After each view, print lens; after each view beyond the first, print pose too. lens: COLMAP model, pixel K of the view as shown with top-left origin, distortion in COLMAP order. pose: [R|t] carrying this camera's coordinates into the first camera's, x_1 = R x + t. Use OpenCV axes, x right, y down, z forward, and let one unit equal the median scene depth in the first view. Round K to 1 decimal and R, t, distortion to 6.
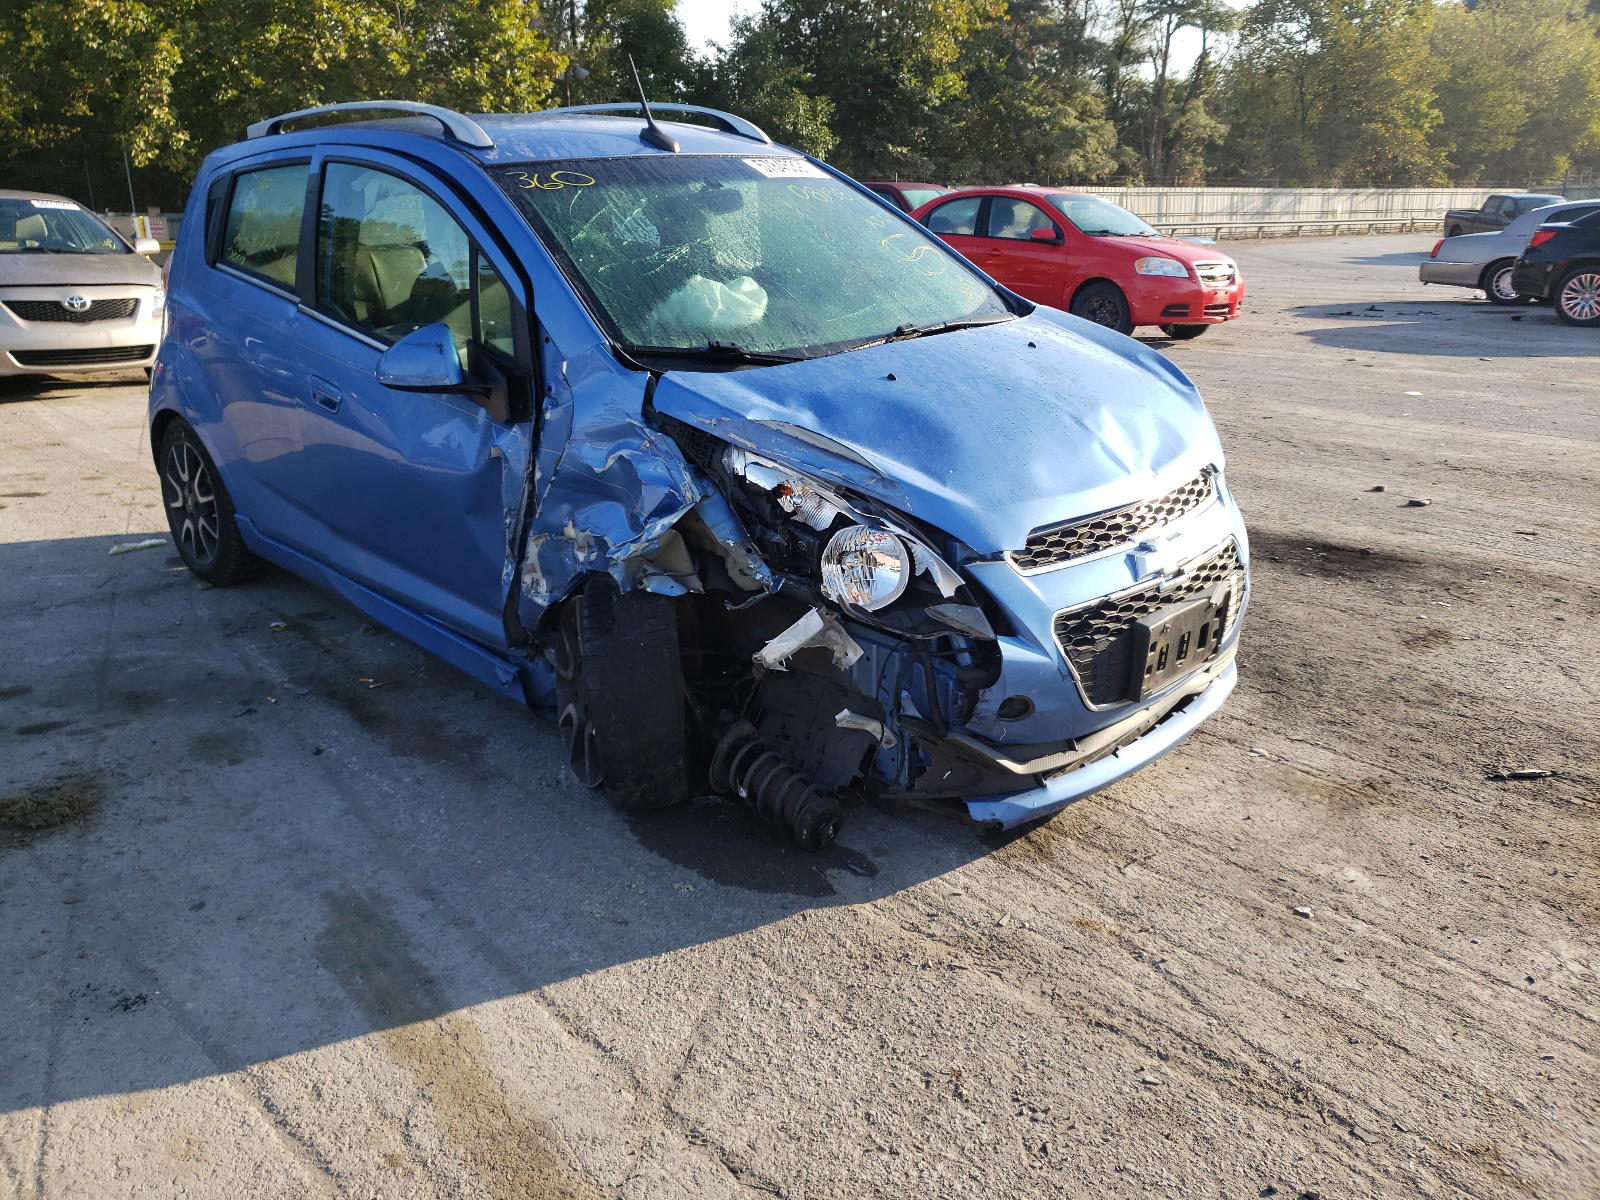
lens RADIAL K [[1197.4, 0, 800.0], [0, 1197.4, 600.0], [0, 0, 1]] dist [0.000326, 0.032802]
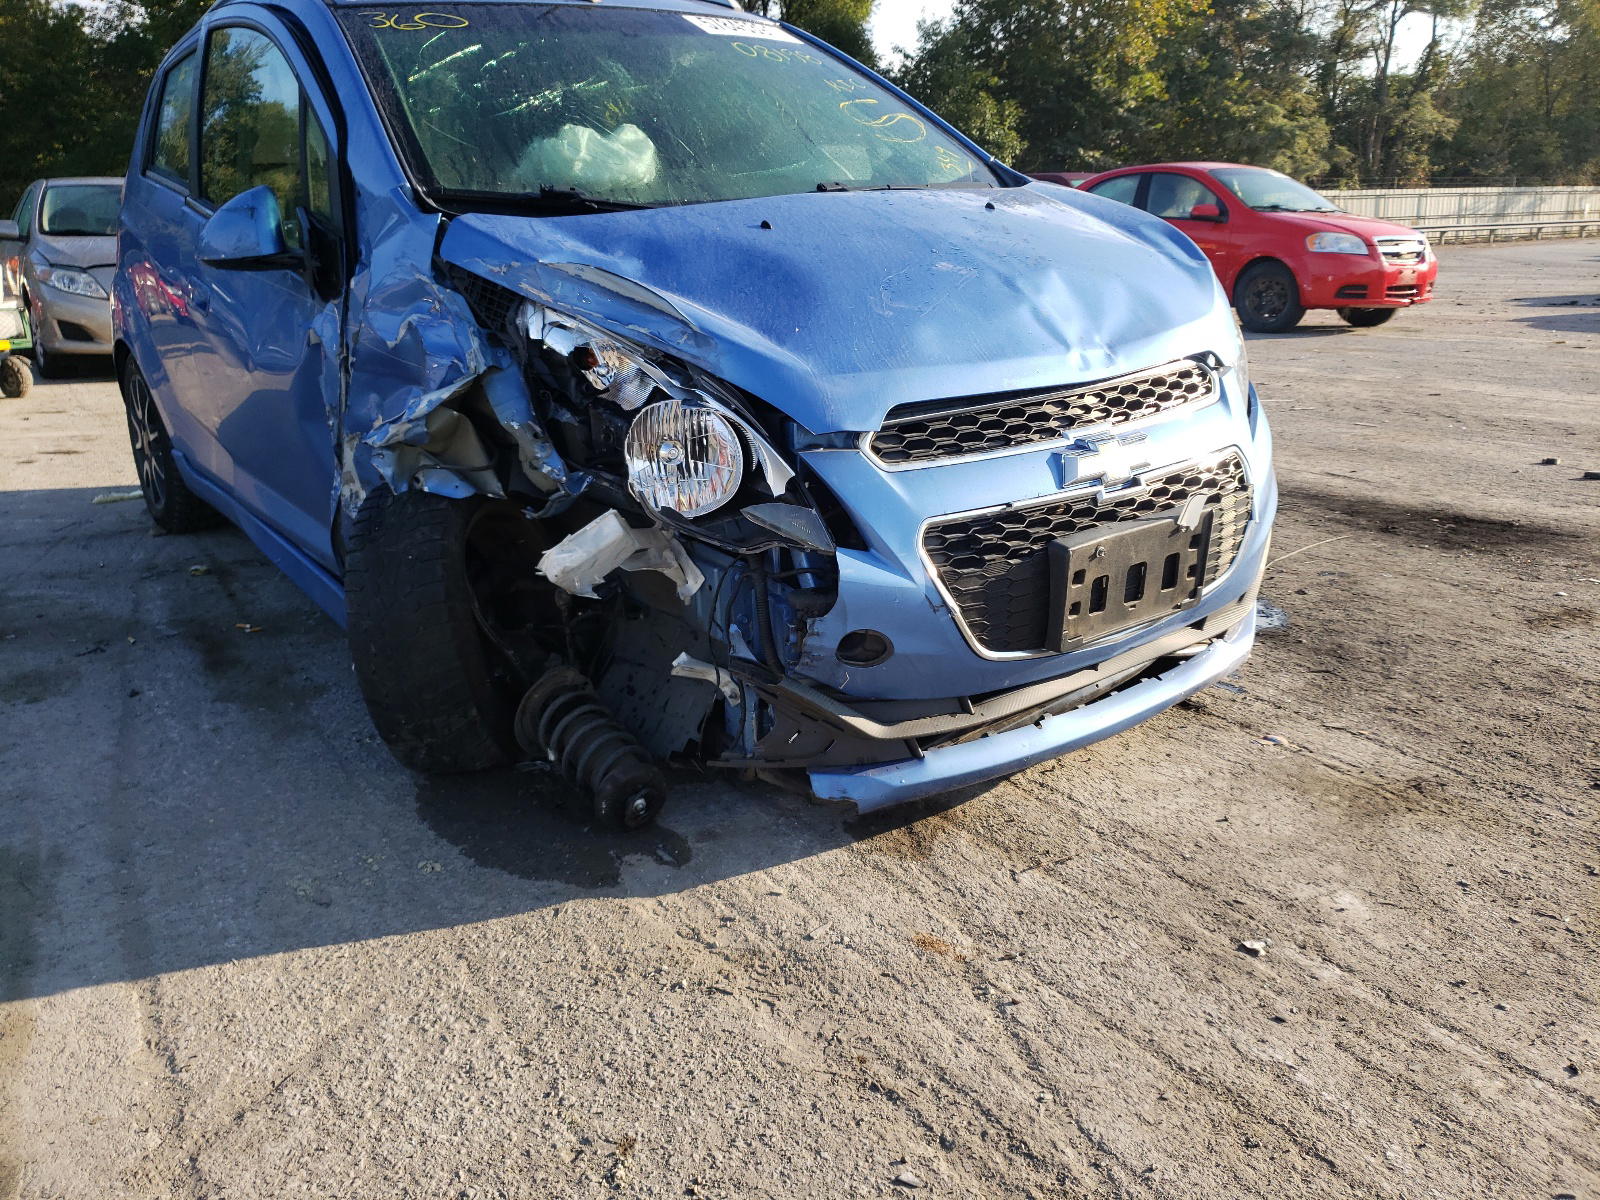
lens RADIAL K [[1211.2, 0, 798.0], [0, 1211.2, 626.8], [0, 0, 1]] dist [0.017226, -0.001140]
pose [[0.990190, 0.028892, -0.136710, 0.228292], [-0.027374, 0.999541, 0.012971, 0.065437], [0.137022, -0.009102, 0.990526, 0.242401]]
